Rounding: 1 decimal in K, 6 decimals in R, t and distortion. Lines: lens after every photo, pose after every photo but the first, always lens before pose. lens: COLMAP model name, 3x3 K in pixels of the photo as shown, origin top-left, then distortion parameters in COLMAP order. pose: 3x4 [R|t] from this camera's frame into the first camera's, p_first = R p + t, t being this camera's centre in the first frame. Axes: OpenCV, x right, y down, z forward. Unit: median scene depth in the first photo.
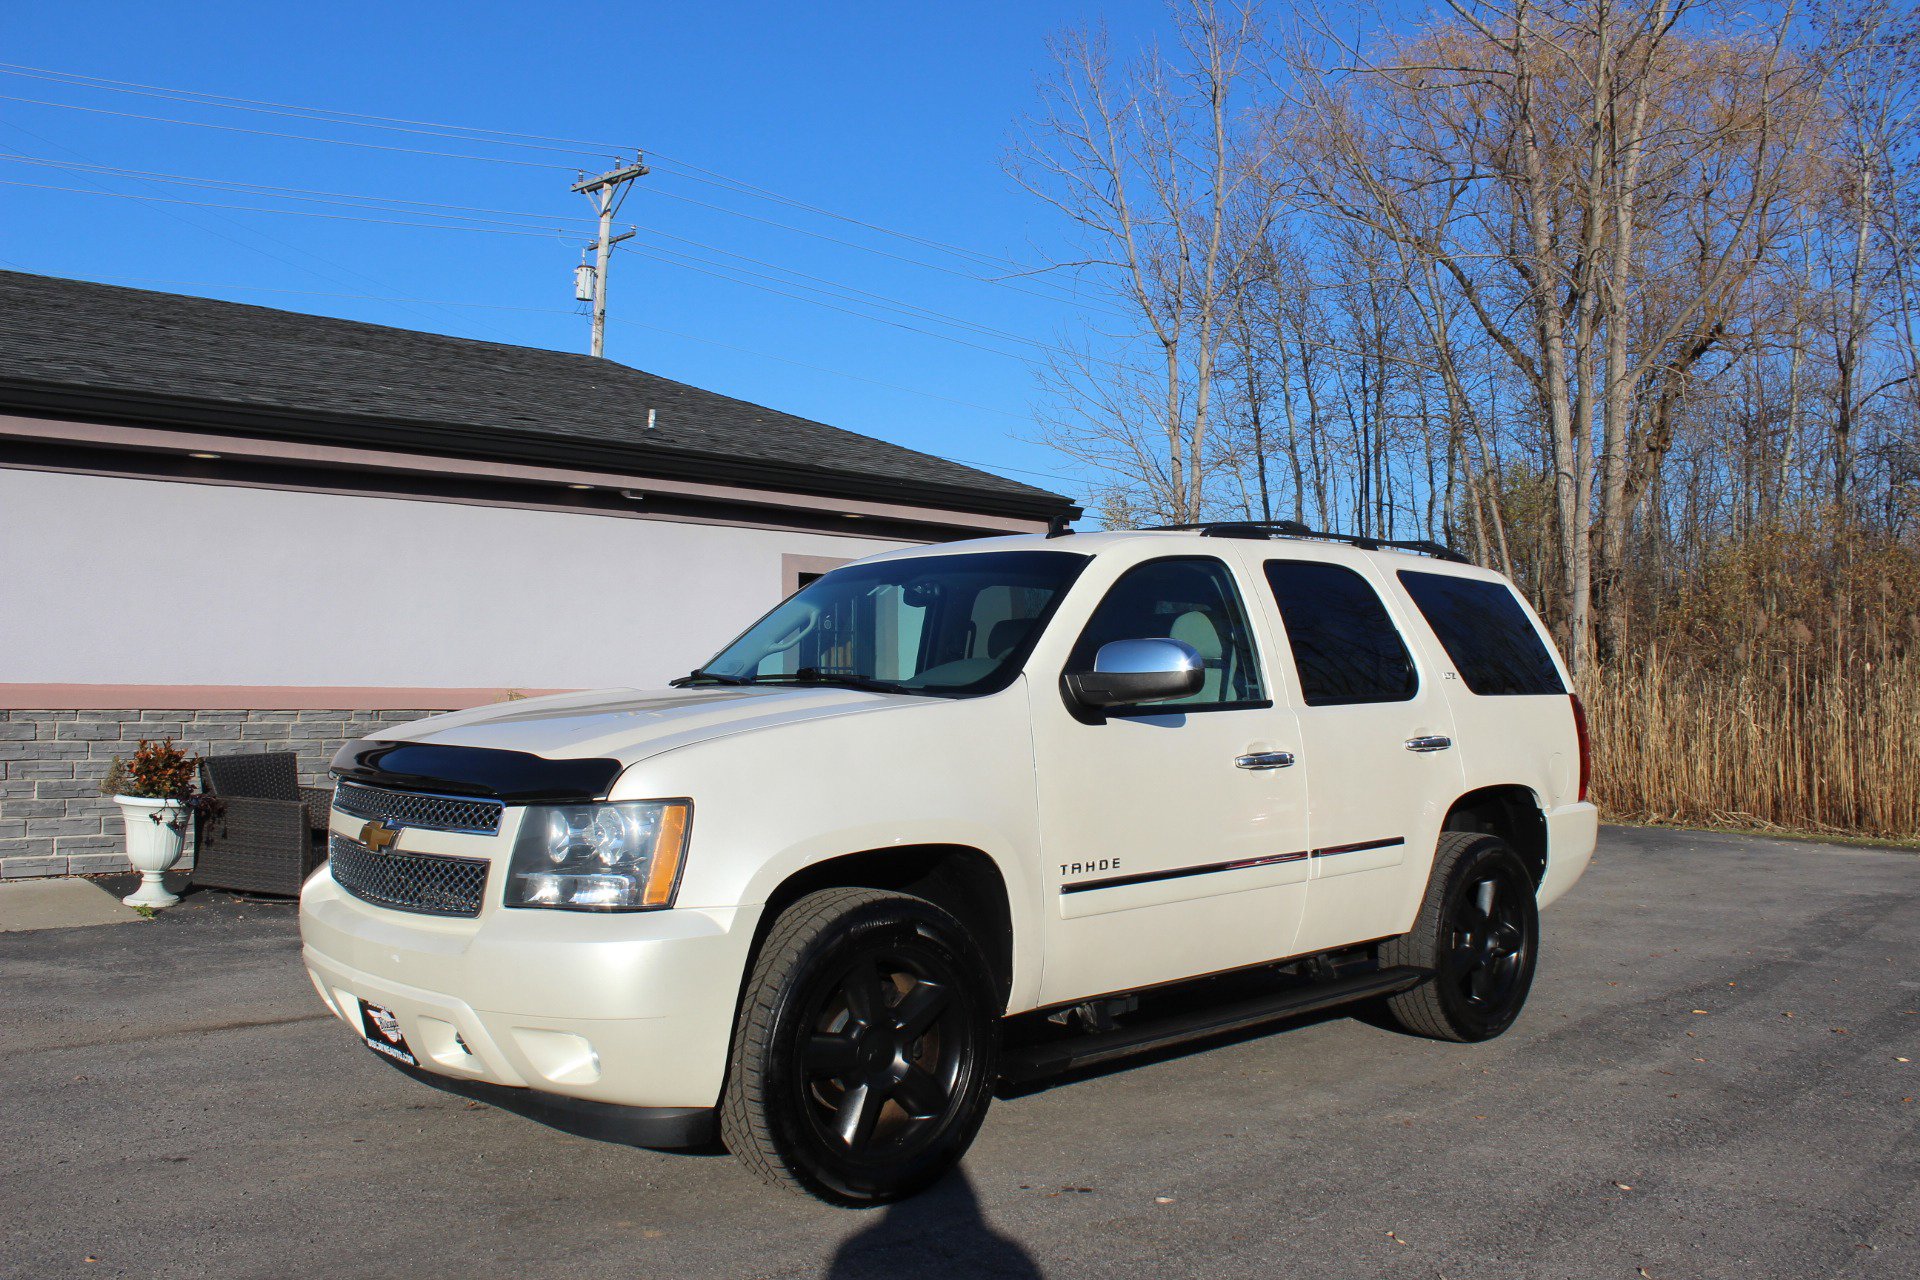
lens RADIAL K [[1611.9, 0, 964.6], [0, 1611.9, 641.7], [0, 0, 1]] dist [-0.165460, 0.144756]
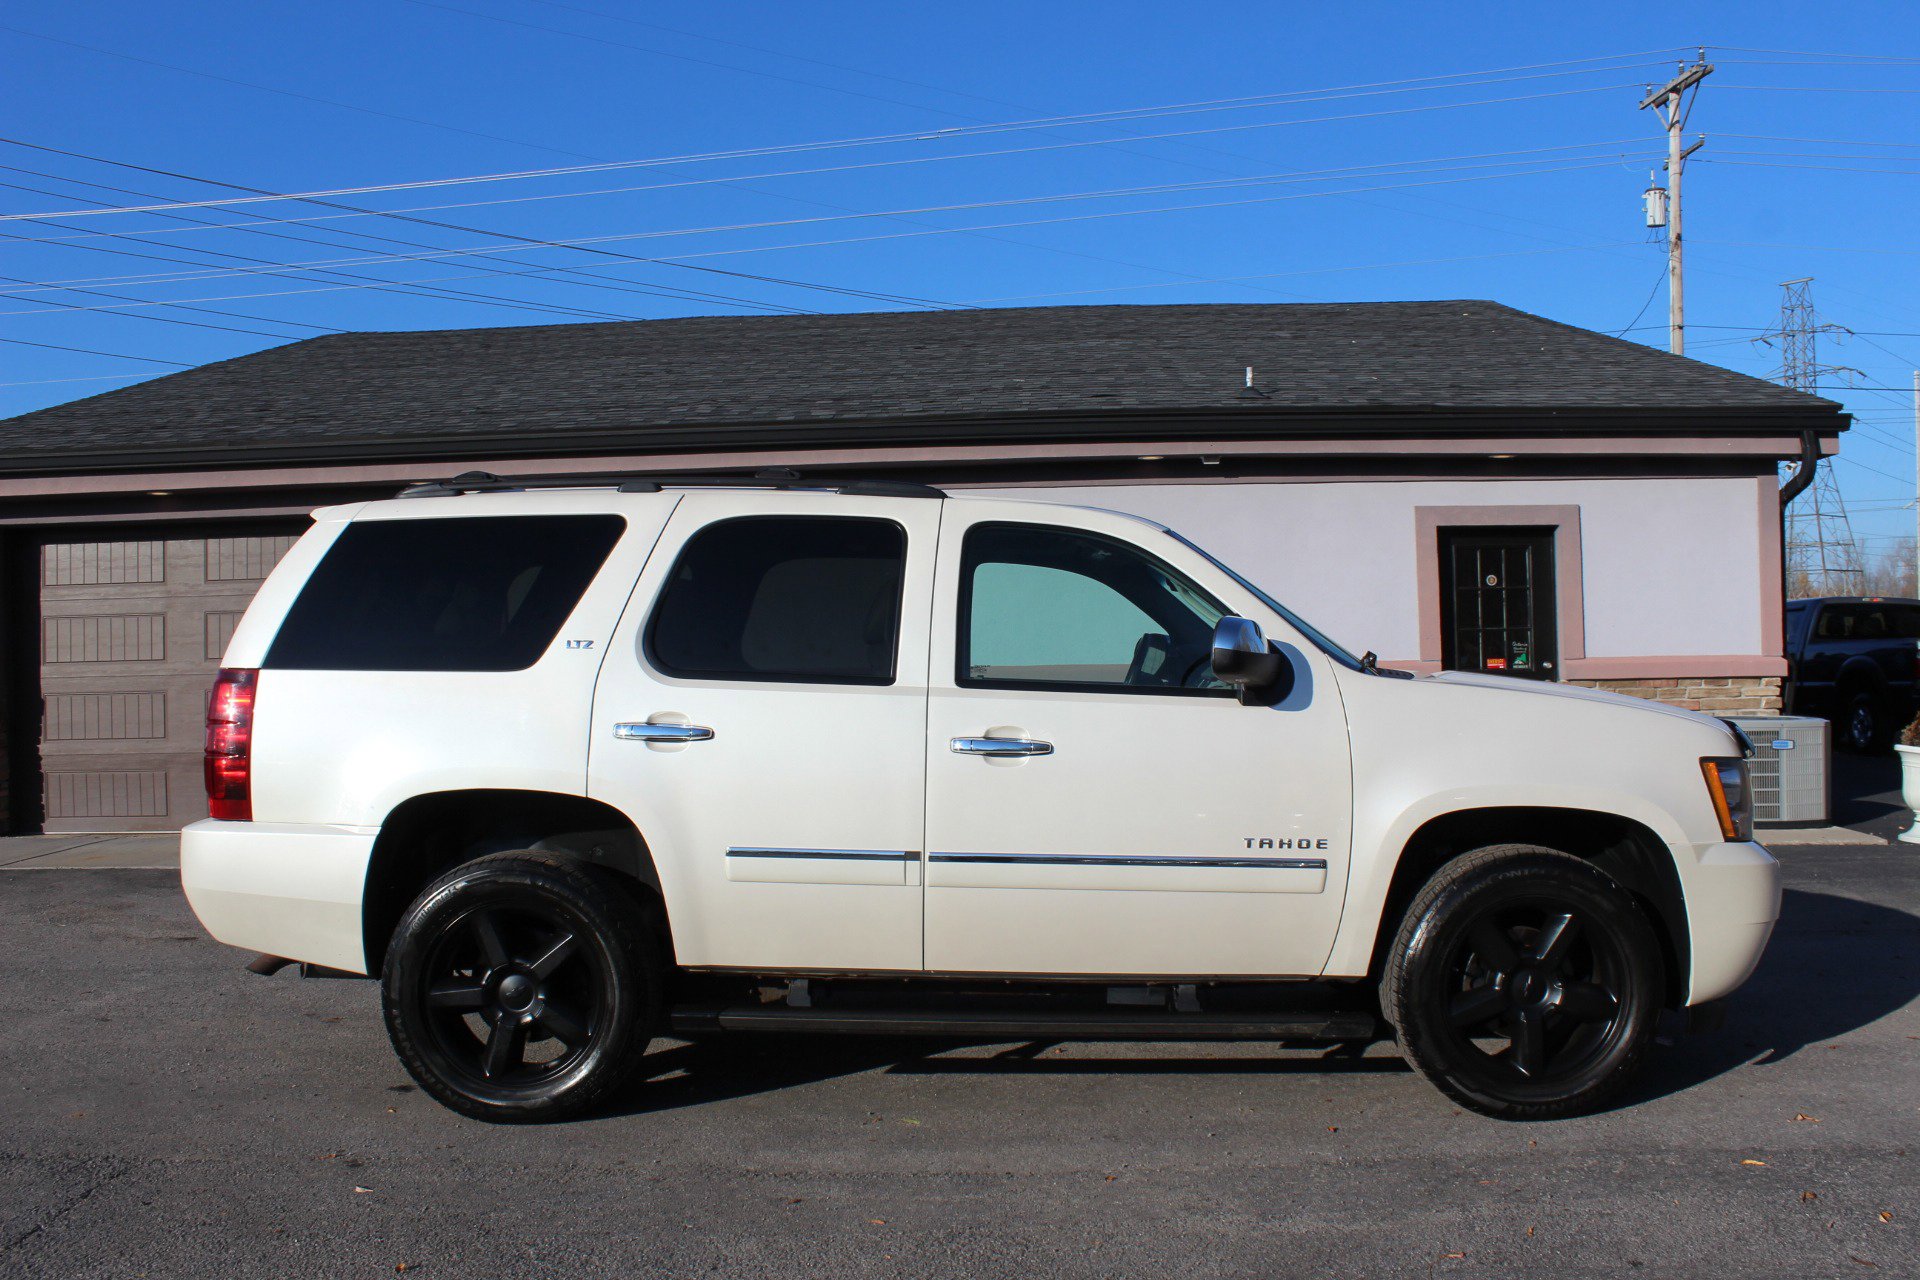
lens RADIAL K [[1651.9, 0, 971.0], [0, 1651.9, 640.2], [0, 0, 1]] dist [-0.164727, 0.154257]
pose [[0.712497, -0.026223, -0.701185, 0.409965], [0.041631, 0.999121, 0.004937, 0.005909], [0.700439, -0.032709, 0.712962, 0.204717]]
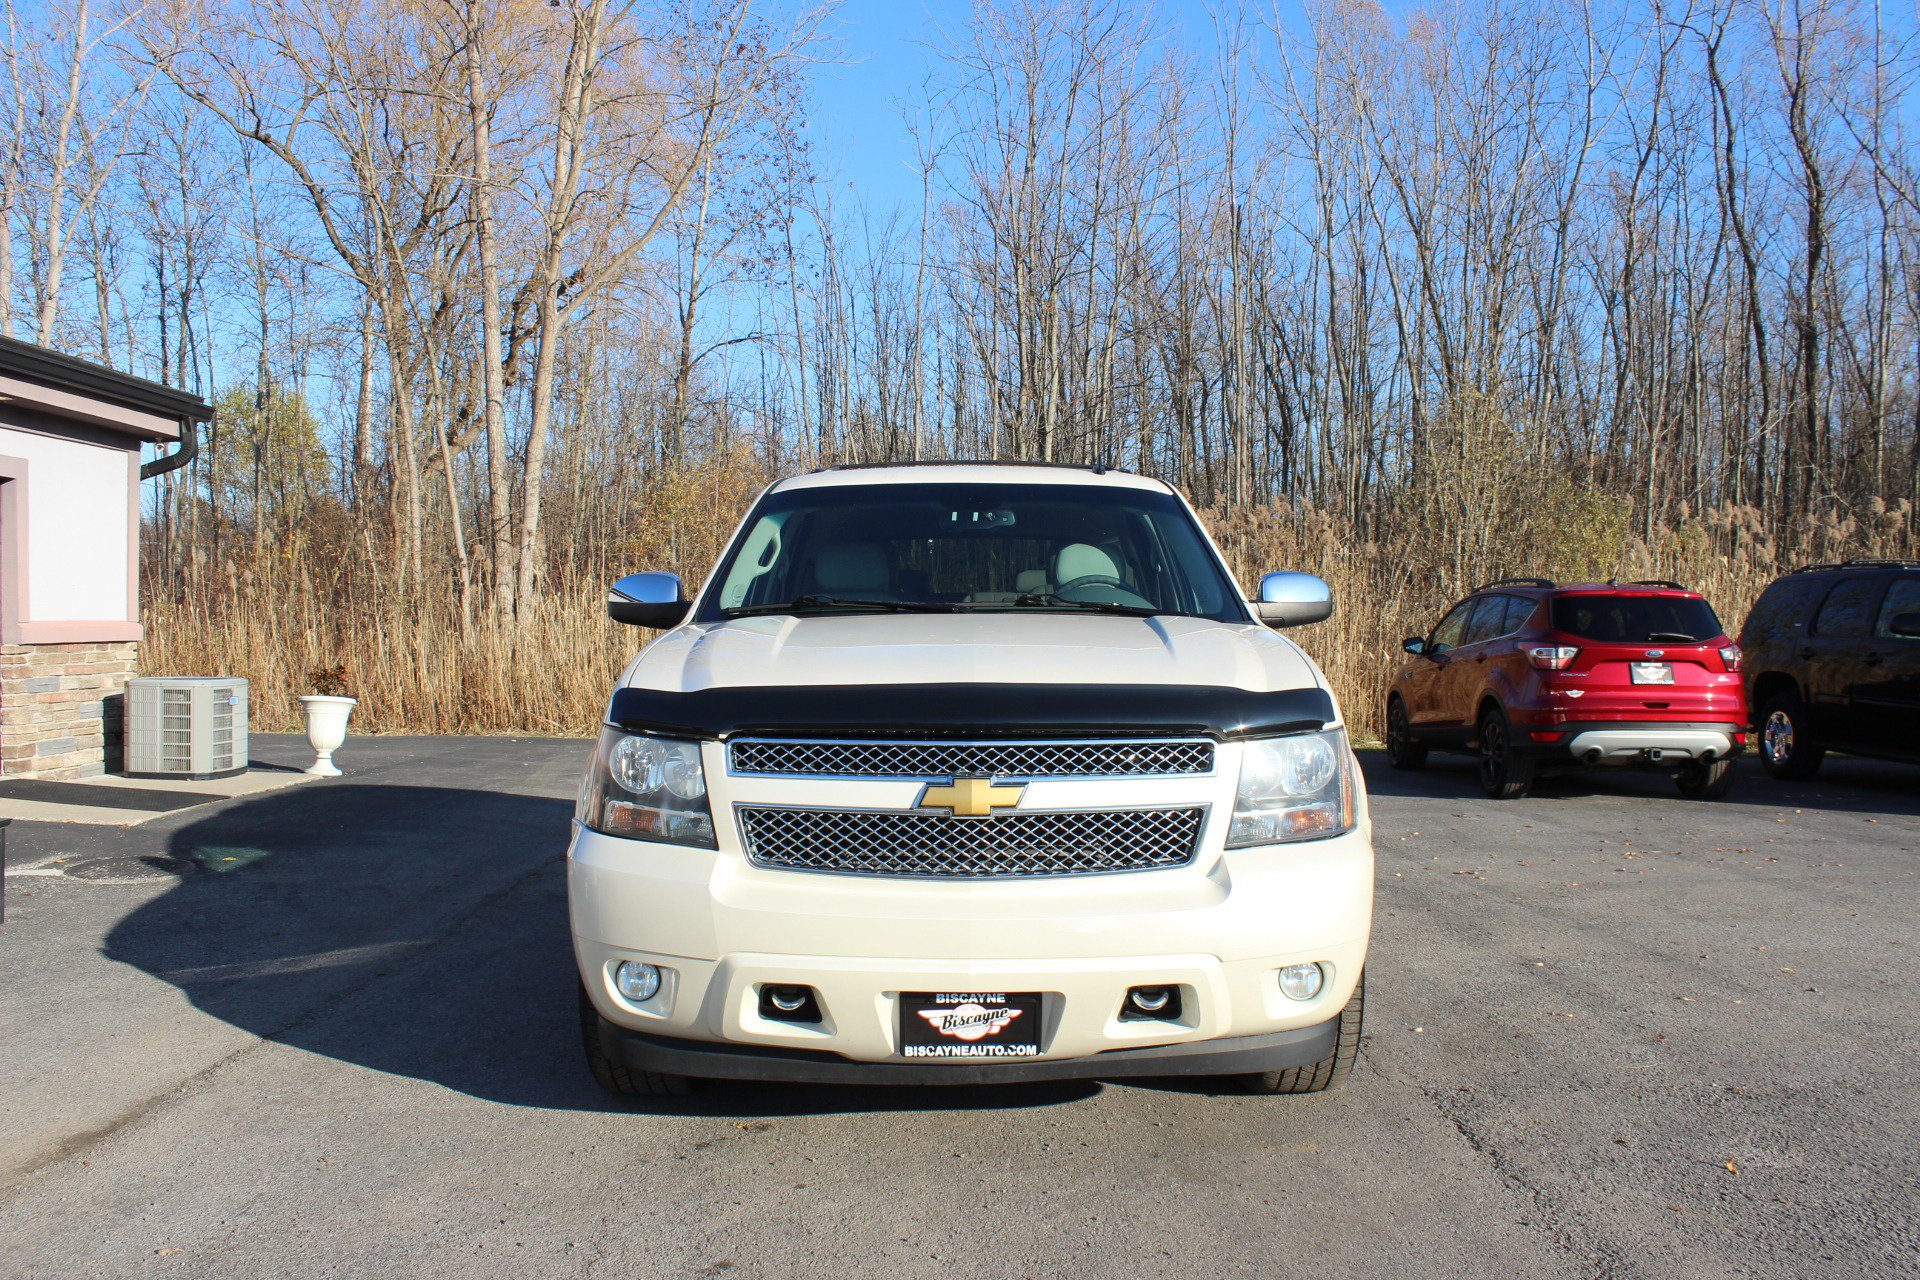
lens RADIAL K [[1611.9, 0, 964.6], [0, 1611.9, 641.7], [0, 0, 1]] dist [-0.165460, 0.144756]
pose [[0.677794, -0.018129, 0.735028, -0.370707], [-0.017972, 0.998989, 0.041212, 0.002277], [-0.735032, -0.041144, 0.676783, 0.160554]]
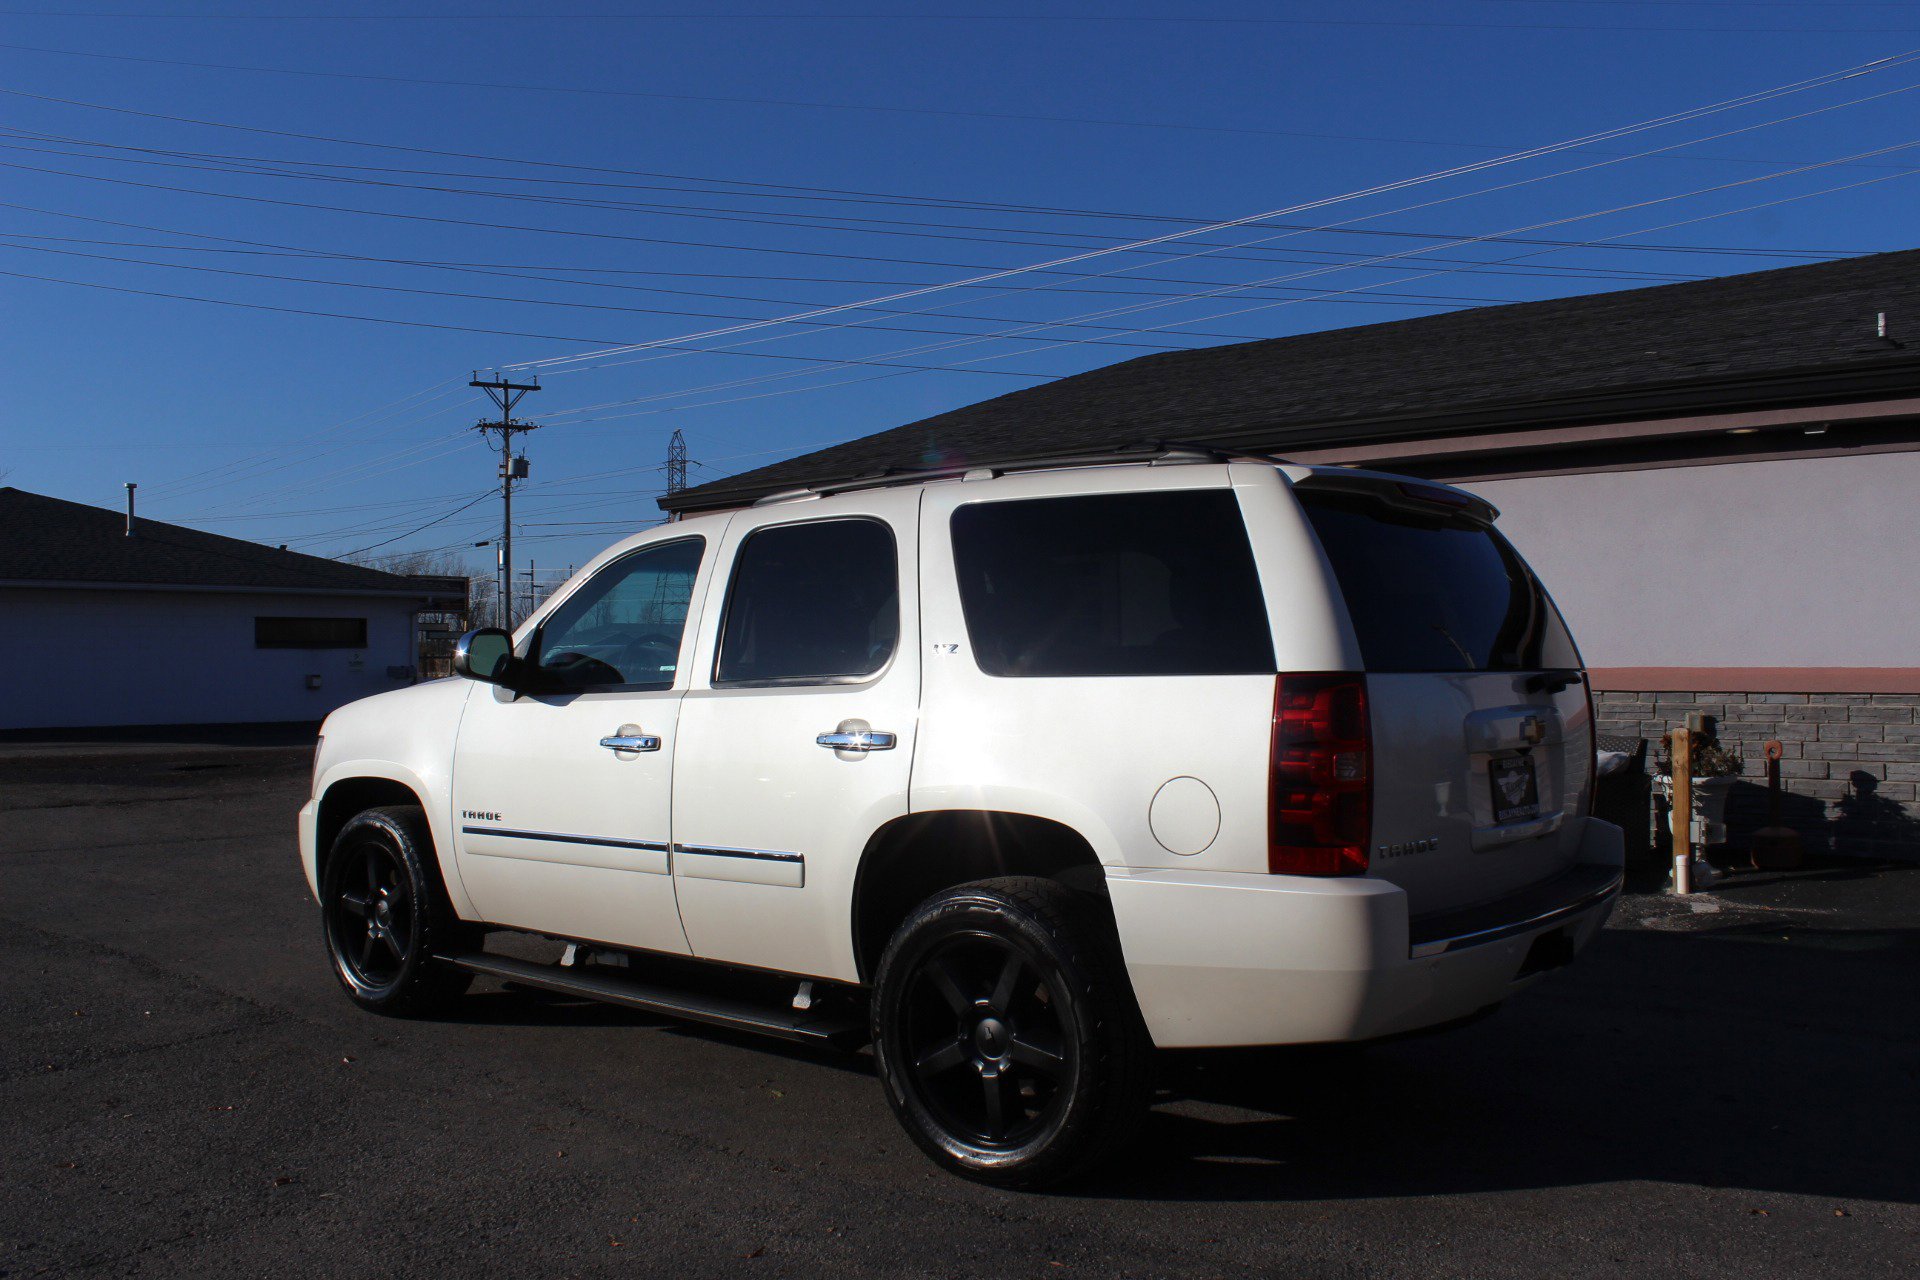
lens RADIAL K [[1611.9, 0, 964.6], [0, 1611.9, 641.7], [0, 0, 1]] dist [-0.165460, 0.144756]
pose [[0.149029, -0.020615, -0.988618, 0.547404], [0.033989, 0.999299, -0.015714, 0.015413], [0.988248, -0.031261, 0.149625, 0.483392]]
